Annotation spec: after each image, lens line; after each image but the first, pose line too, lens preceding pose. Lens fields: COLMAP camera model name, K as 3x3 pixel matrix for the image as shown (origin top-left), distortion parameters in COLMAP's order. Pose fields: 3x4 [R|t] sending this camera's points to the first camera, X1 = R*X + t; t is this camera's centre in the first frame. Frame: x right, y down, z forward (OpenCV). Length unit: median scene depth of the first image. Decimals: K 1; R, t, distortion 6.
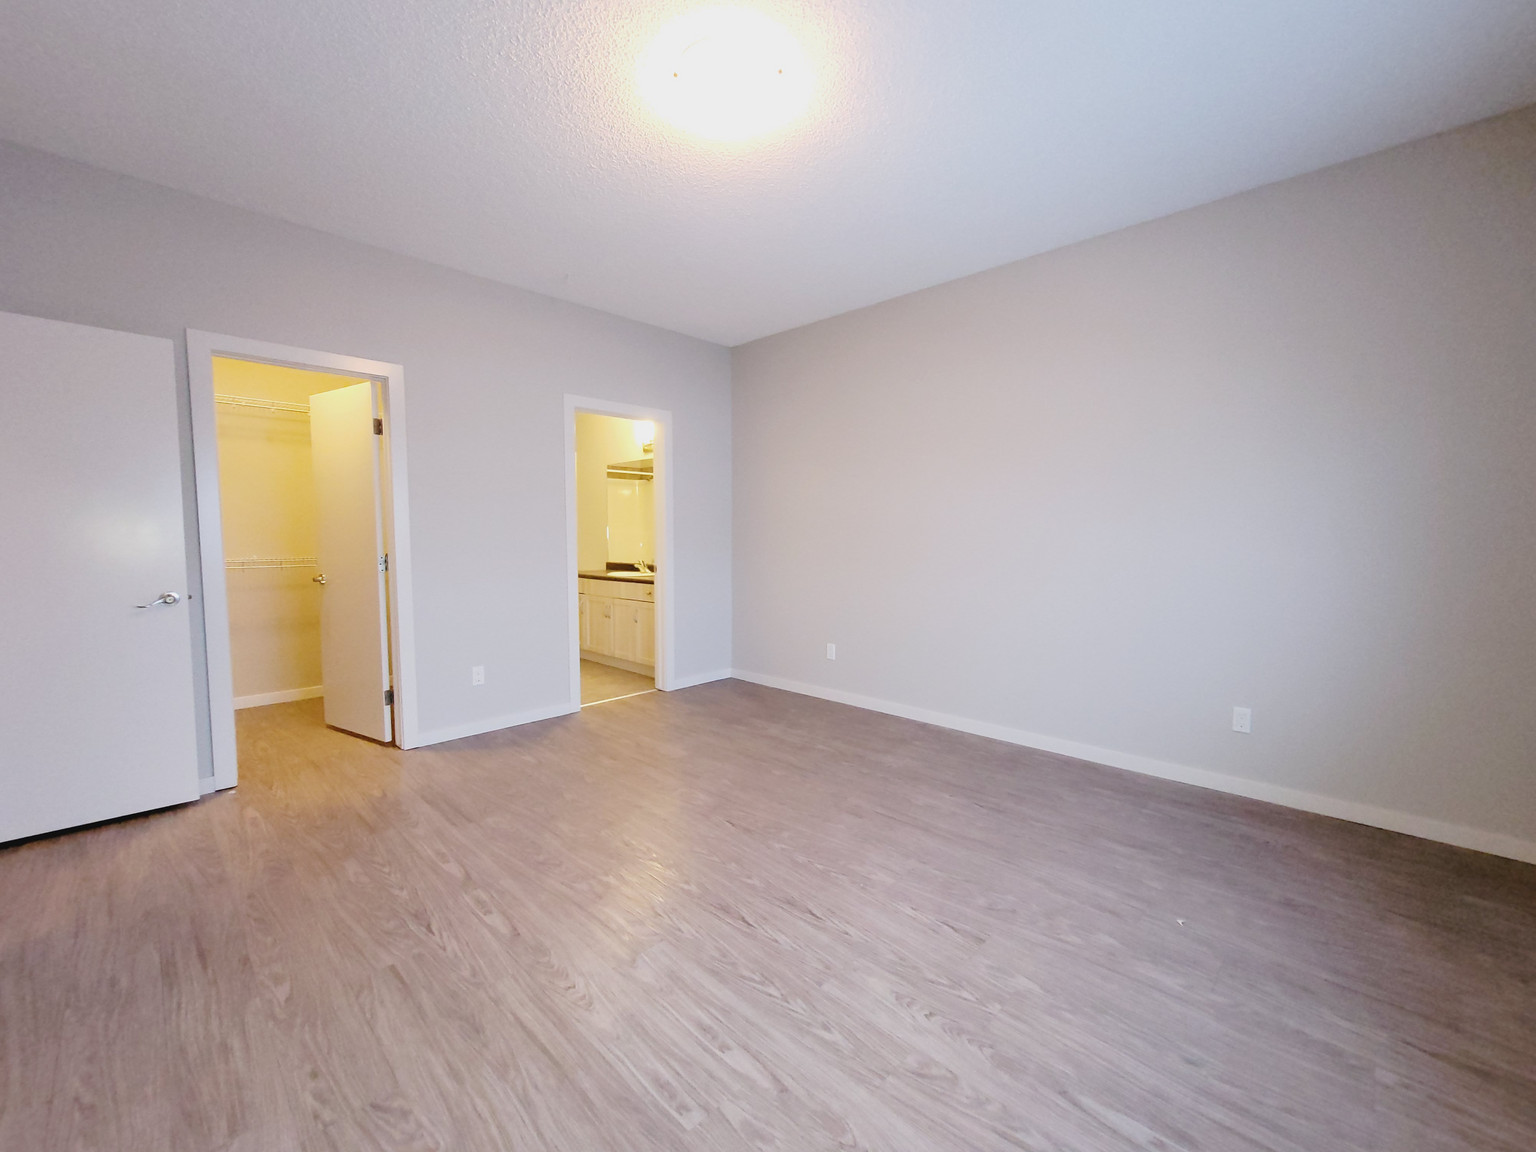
lens RADIAL K [[632.0, 0, 771.5], [0, 632.0, 580.3], [0, 0, 1]] dist [-0.004993, 0.001840]
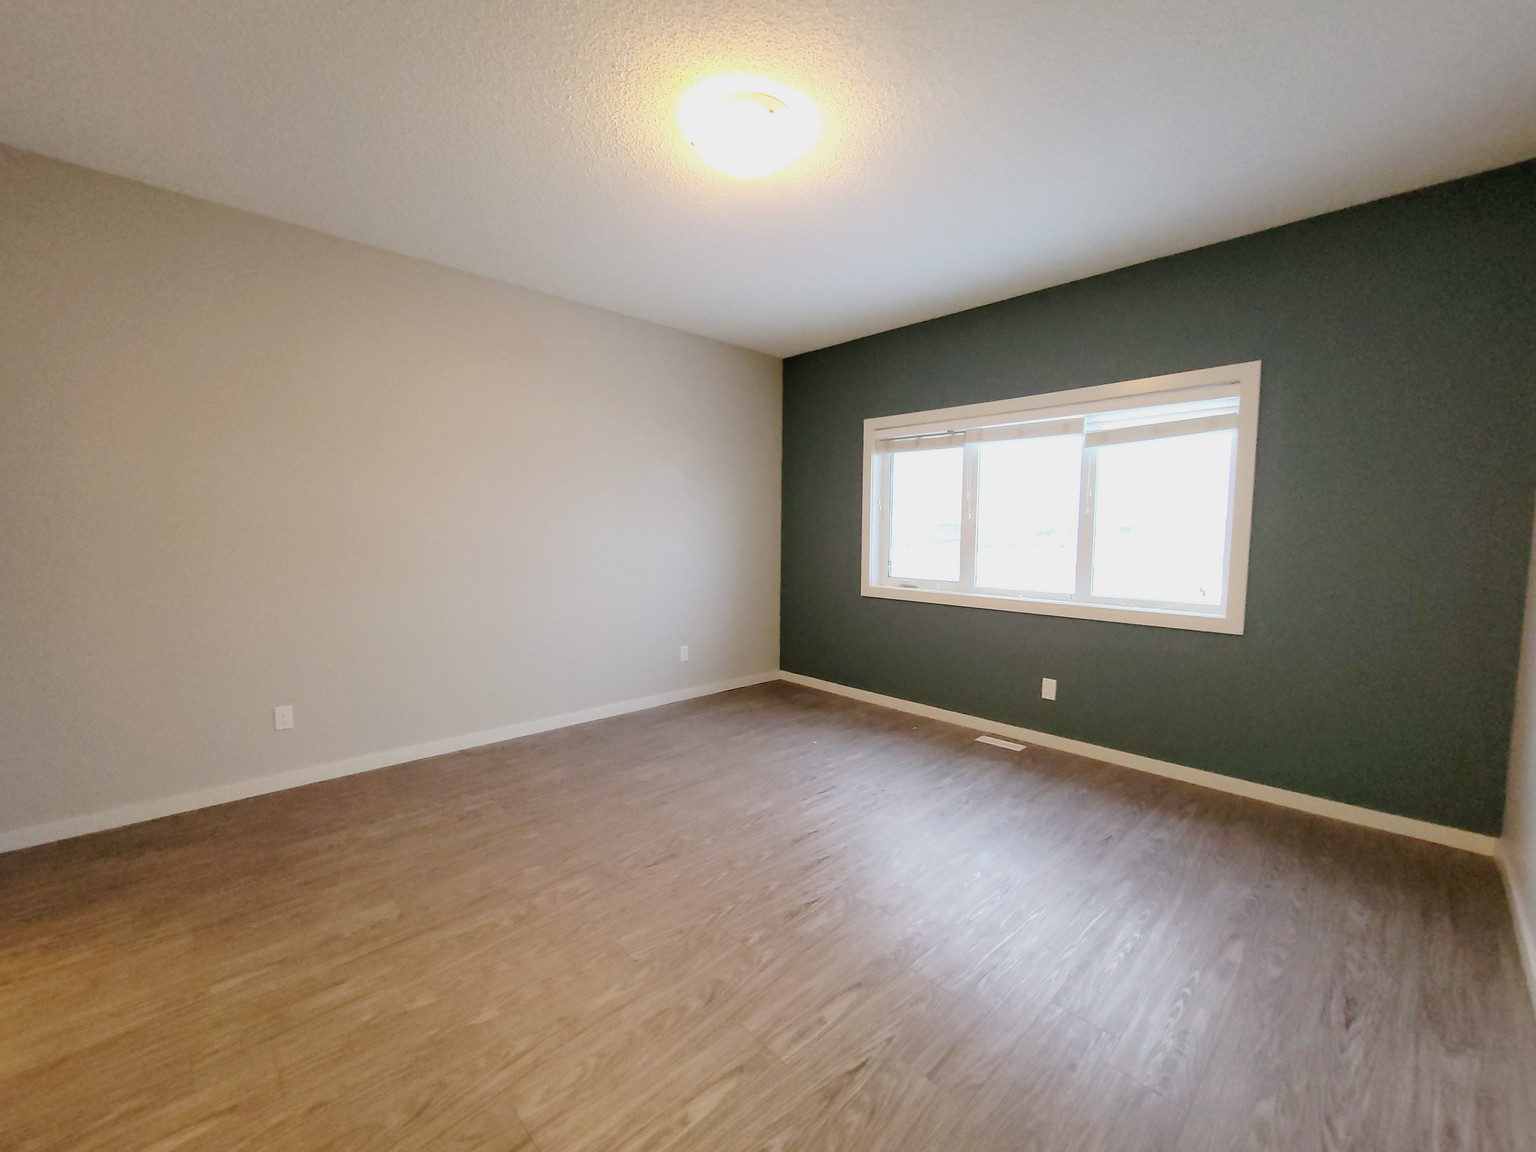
lens RADIAL K [[632.0, 0, 775.3], [0, 632.0, 573.1], [0, 0, 1]] dist [-0.004993, 0.001840]
pose [[0.028361, -0.069964, 0.997146, -1.112801], [0.063619, 0.995651, 0.068050, -0.105913], [-0.997571, 0.061508, 0.032689, 0.898665]]
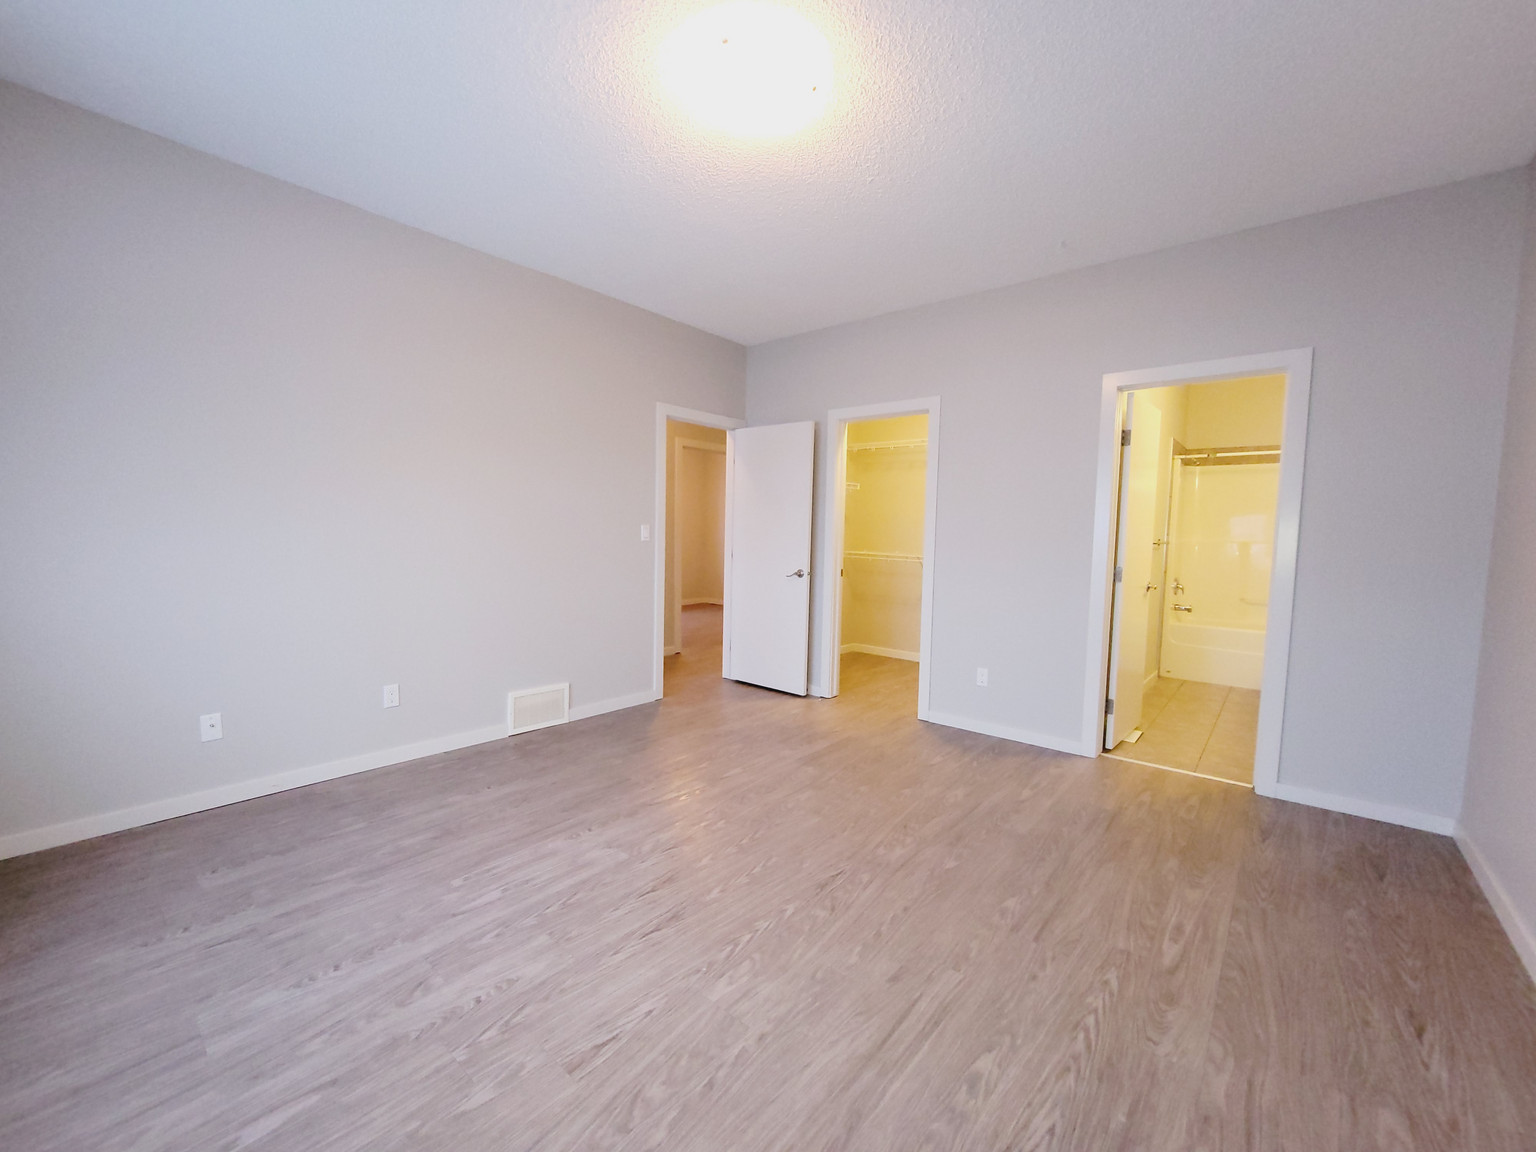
lens RADIAL K [[632.0, 0, 761.6], [0, 632.0, 577.4], [0, 0, 1]] dist [-0.004993, 0.001840]
pose [[0.059040, 0.073029, -0.995581, 0.892308], [-0.092209, 0.993456, 0.067405, -0.078280], [0.993988, 0.087822, 0.065388, 0.947795]]
